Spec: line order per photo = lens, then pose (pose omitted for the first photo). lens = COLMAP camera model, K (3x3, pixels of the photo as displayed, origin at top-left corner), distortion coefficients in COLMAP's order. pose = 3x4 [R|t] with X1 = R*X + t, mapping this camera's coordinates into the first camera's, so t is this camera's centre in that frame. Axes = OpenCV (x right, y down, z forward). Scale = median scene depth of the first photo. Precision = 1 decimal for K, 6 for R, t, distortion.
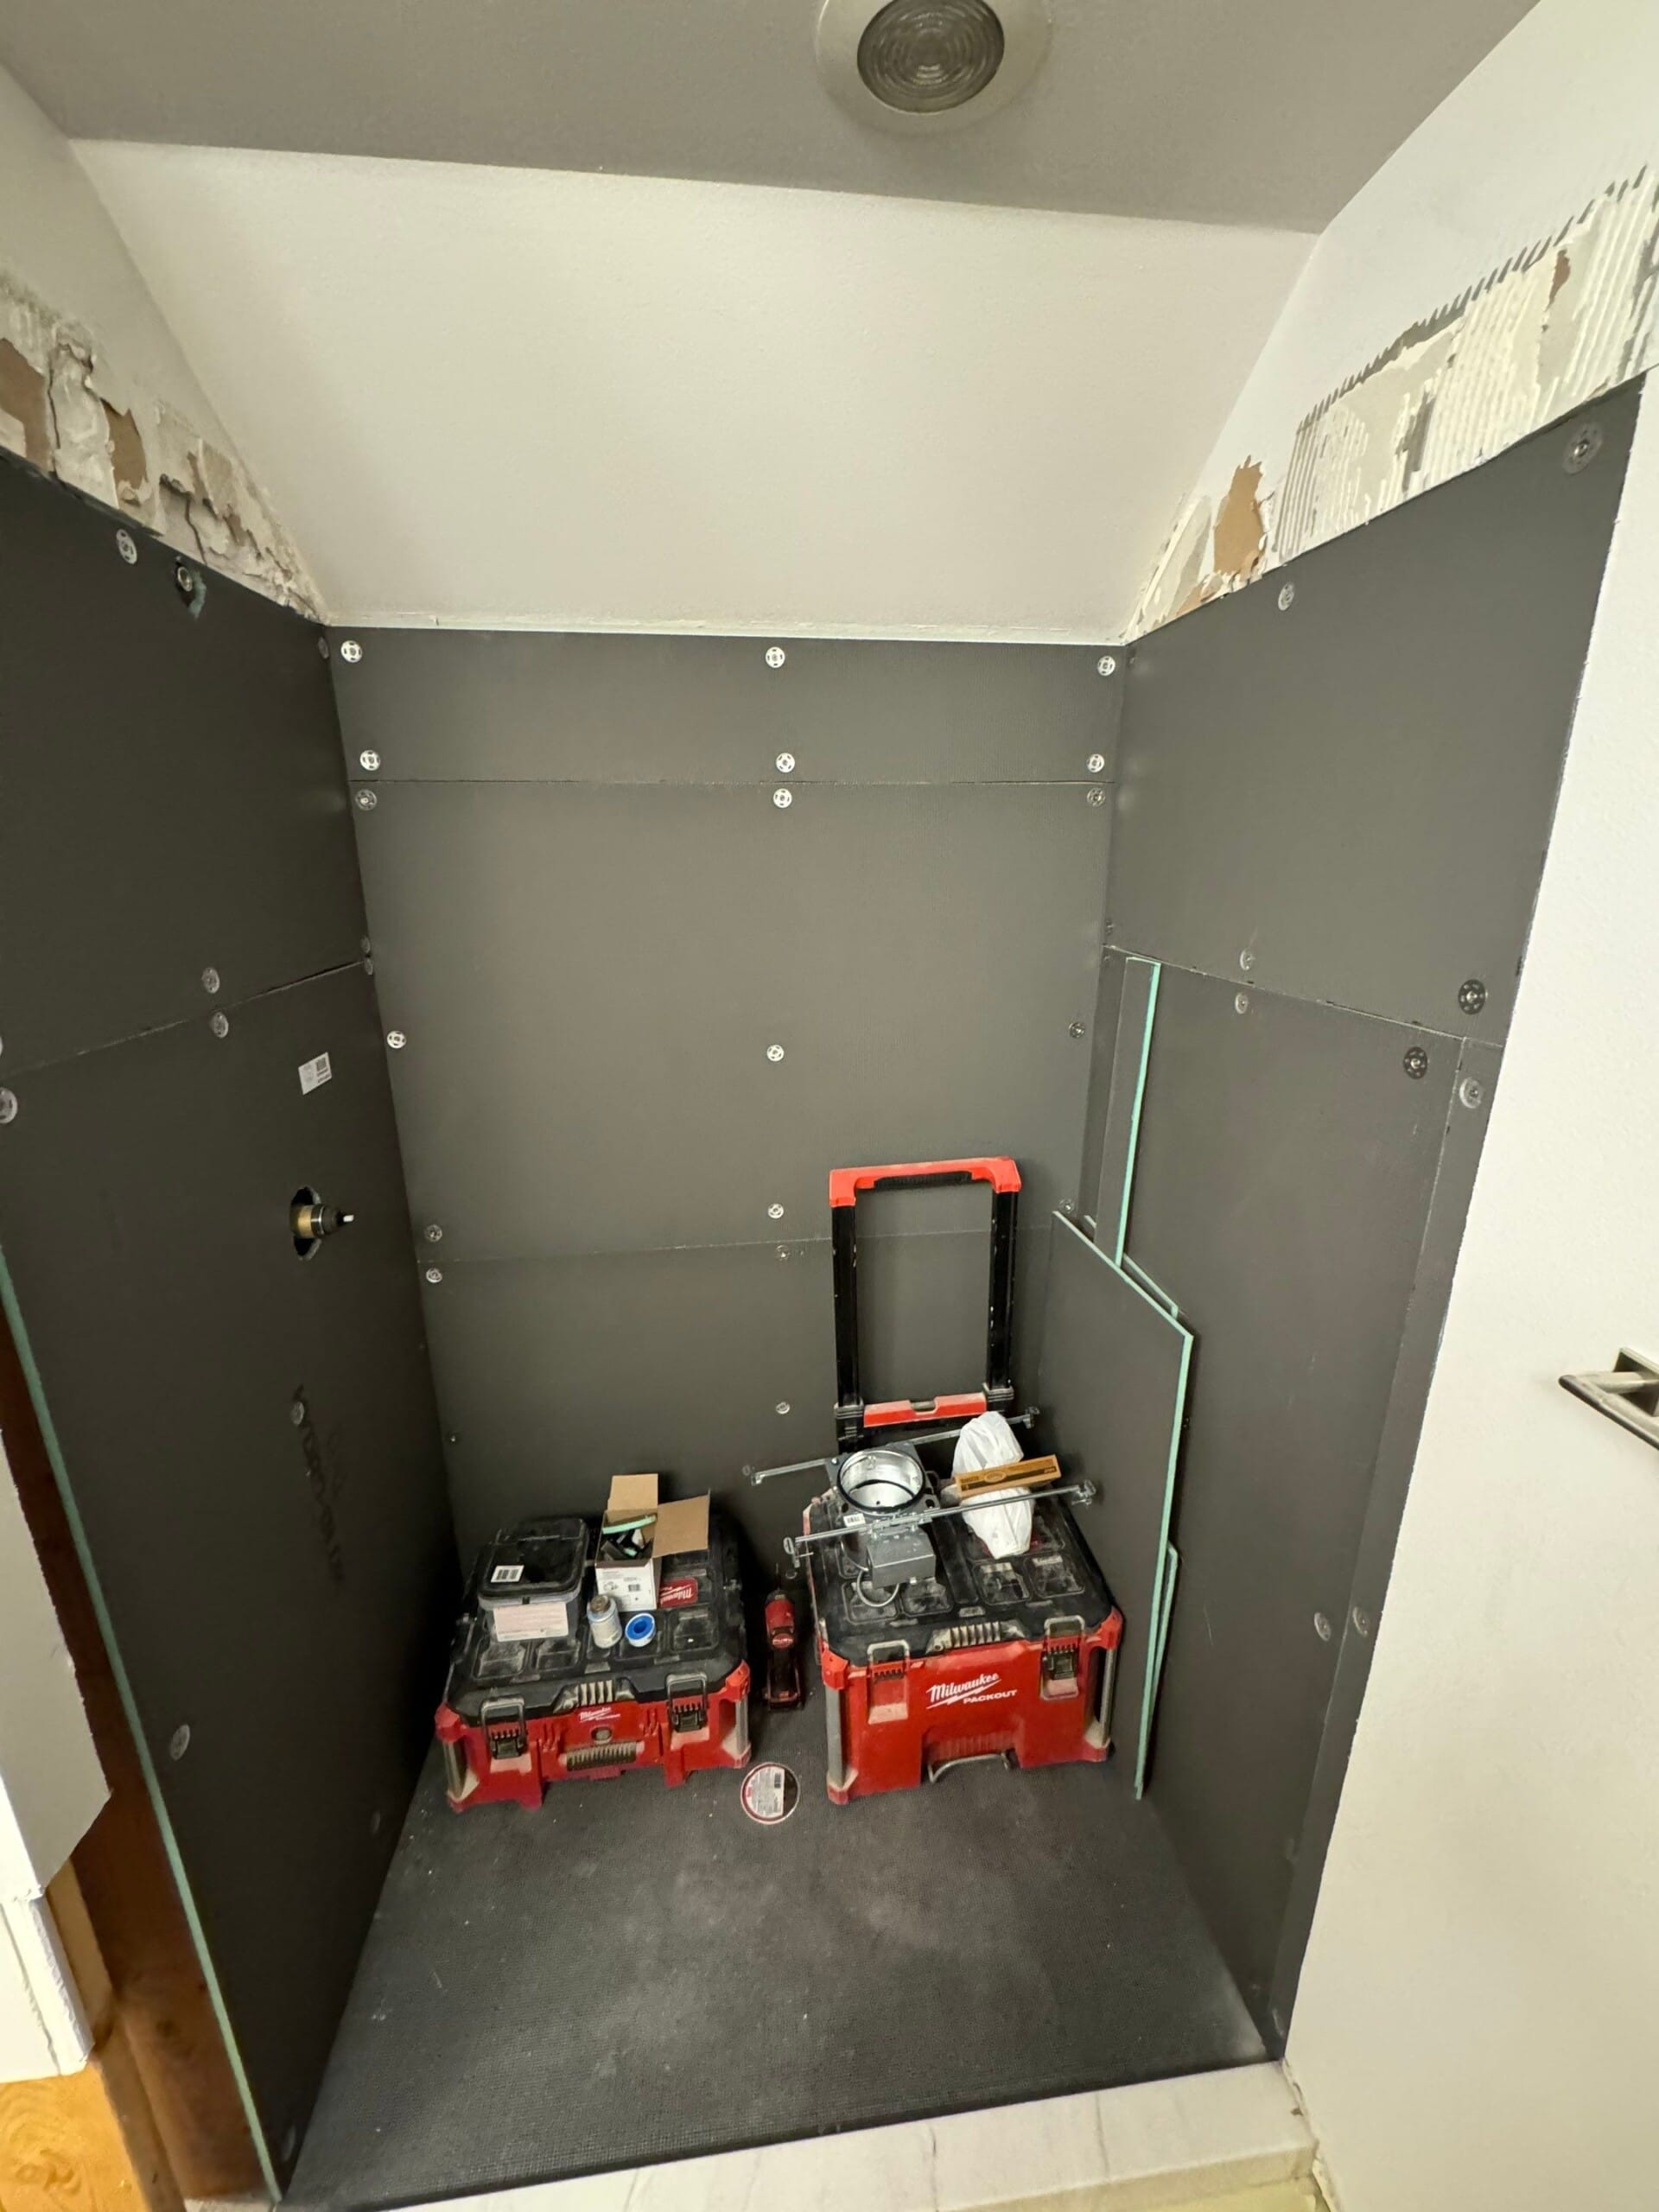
lens RADIAL K [[886.6, 0, 829.8], [0, 886.6, 1102.6], [0, 0, 1]] dist [-0.001190, -0.000870]
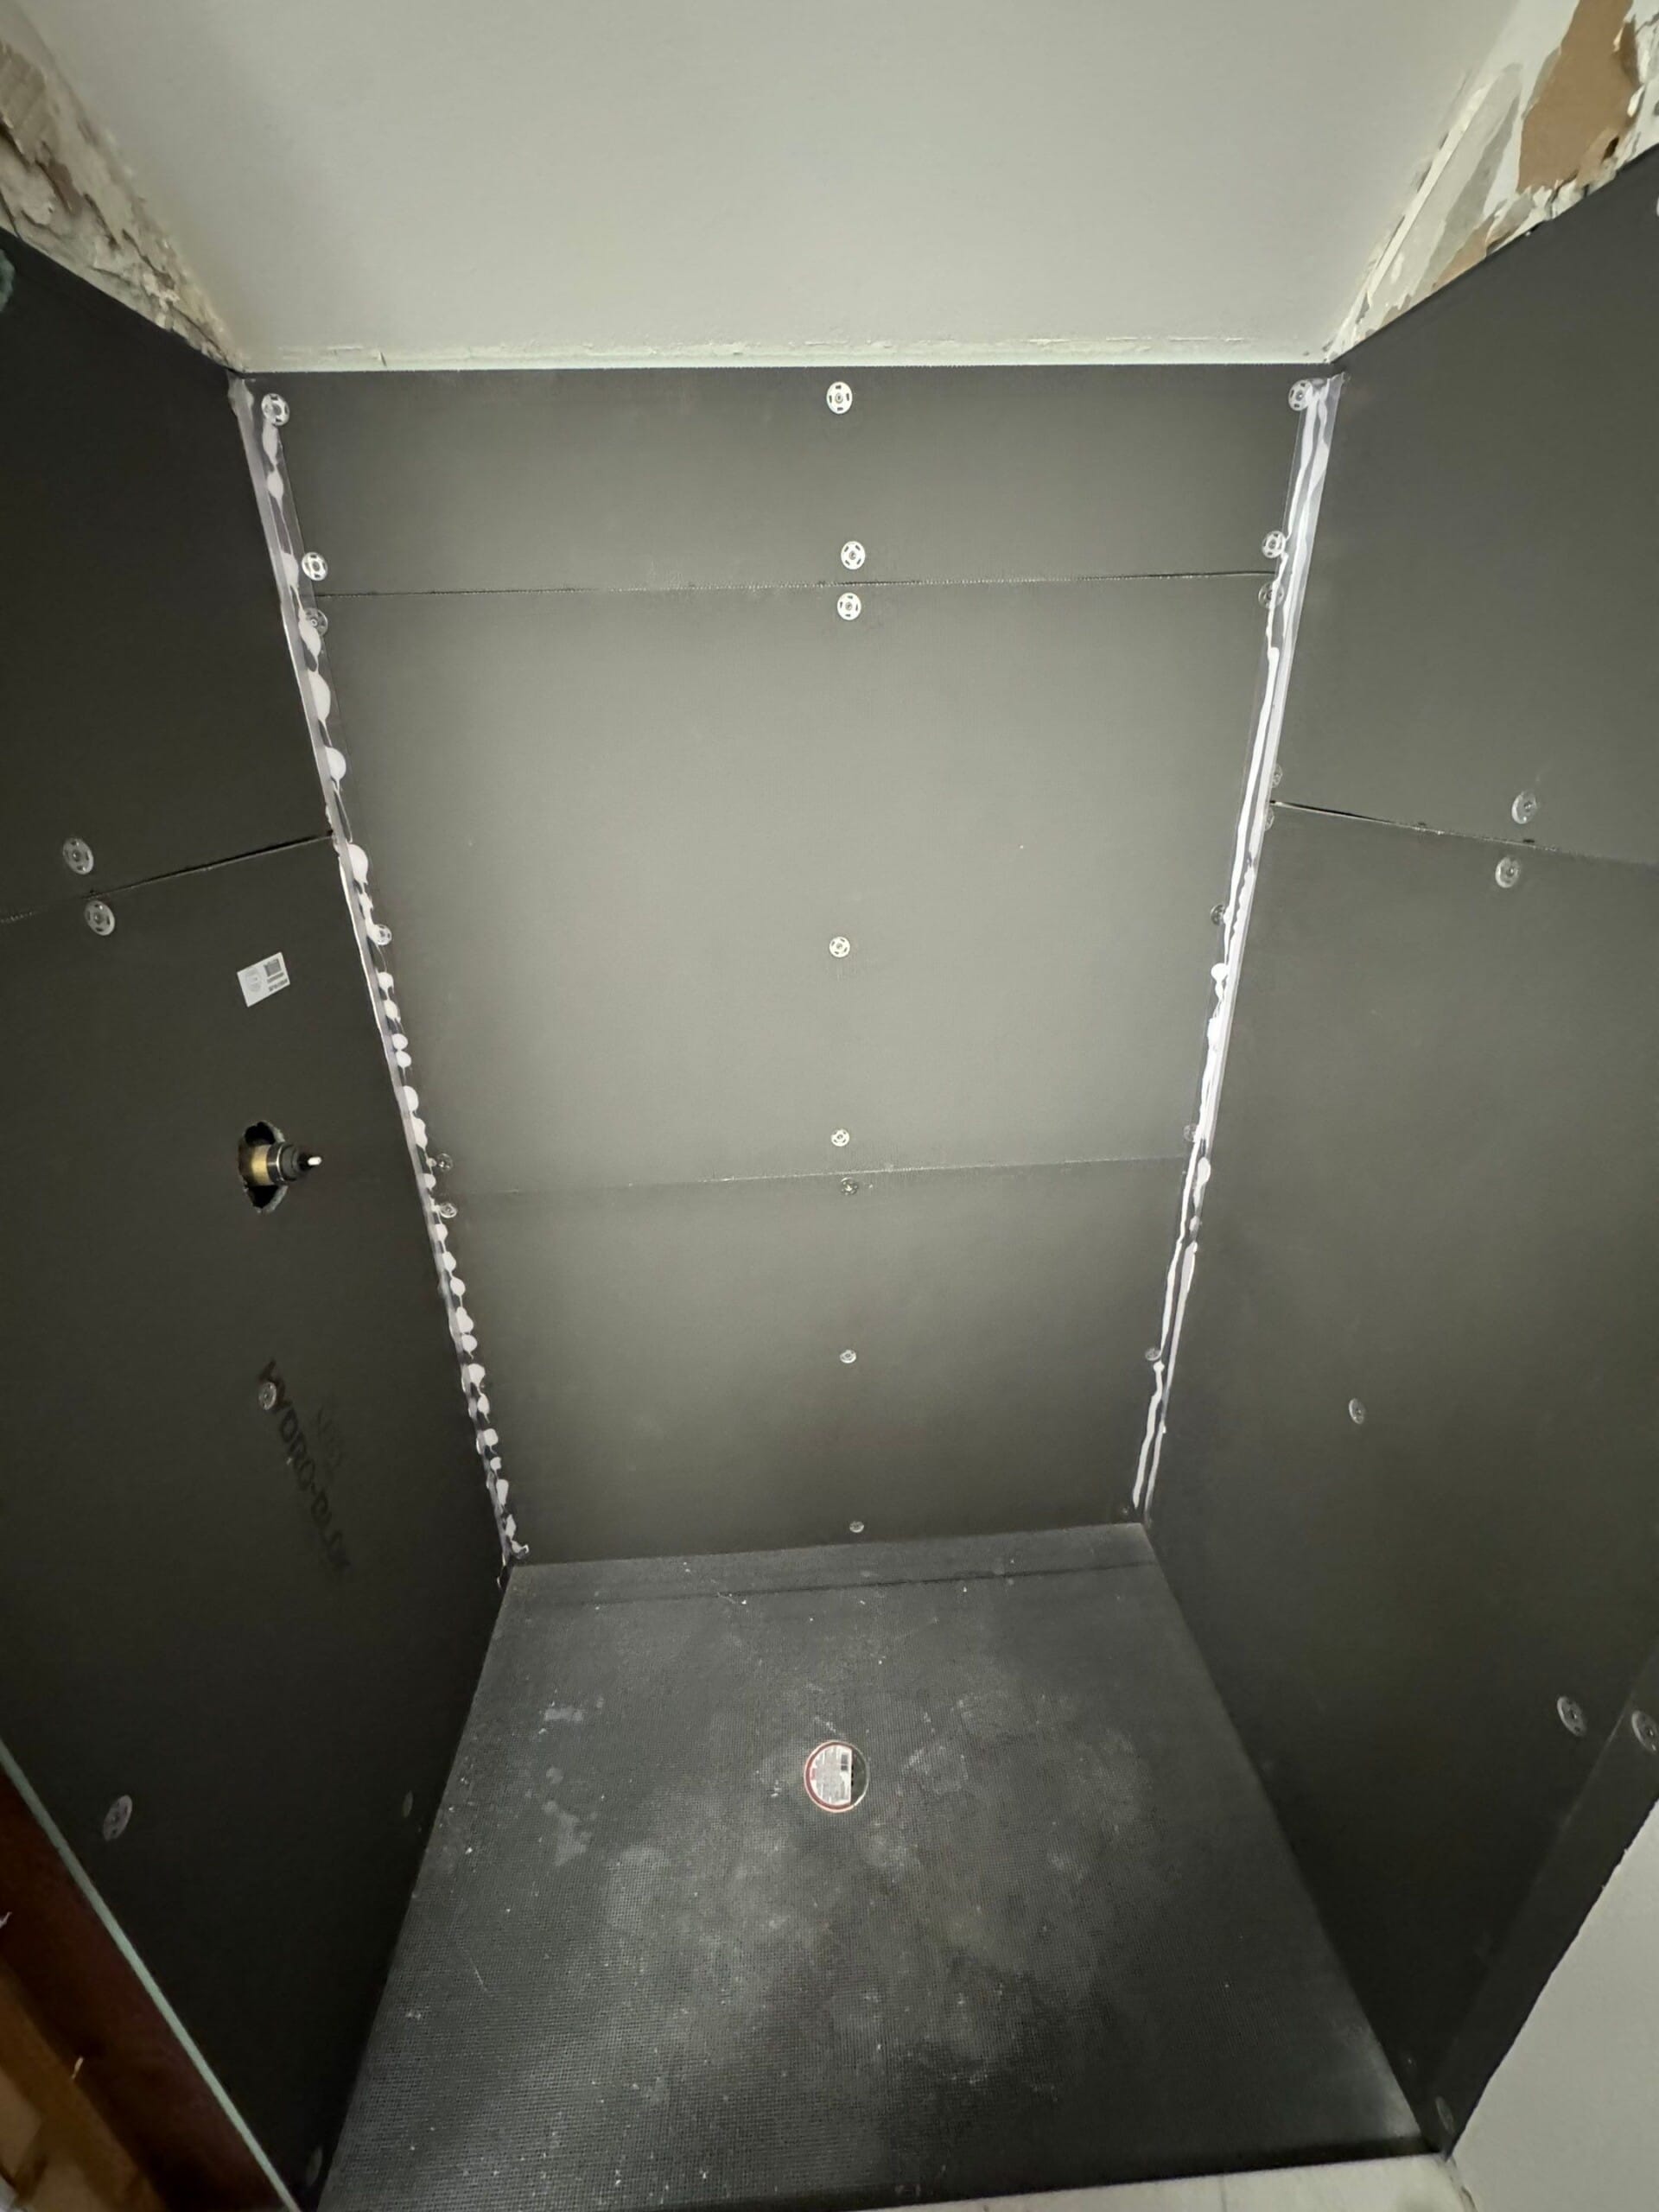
lens RADIAL K [[886.6, 0, 827.7], [0, 886.6, 1106.5], [0, 0, 1]] dist [-0.001190, -0.000870]
pose [[0.997814, 0.004081, -0.065956, -0.024255], [0.004249, 0.992063, 0.125671, -0.018034], [0.065945, -0.125677, 0.989877, 0.238648]]
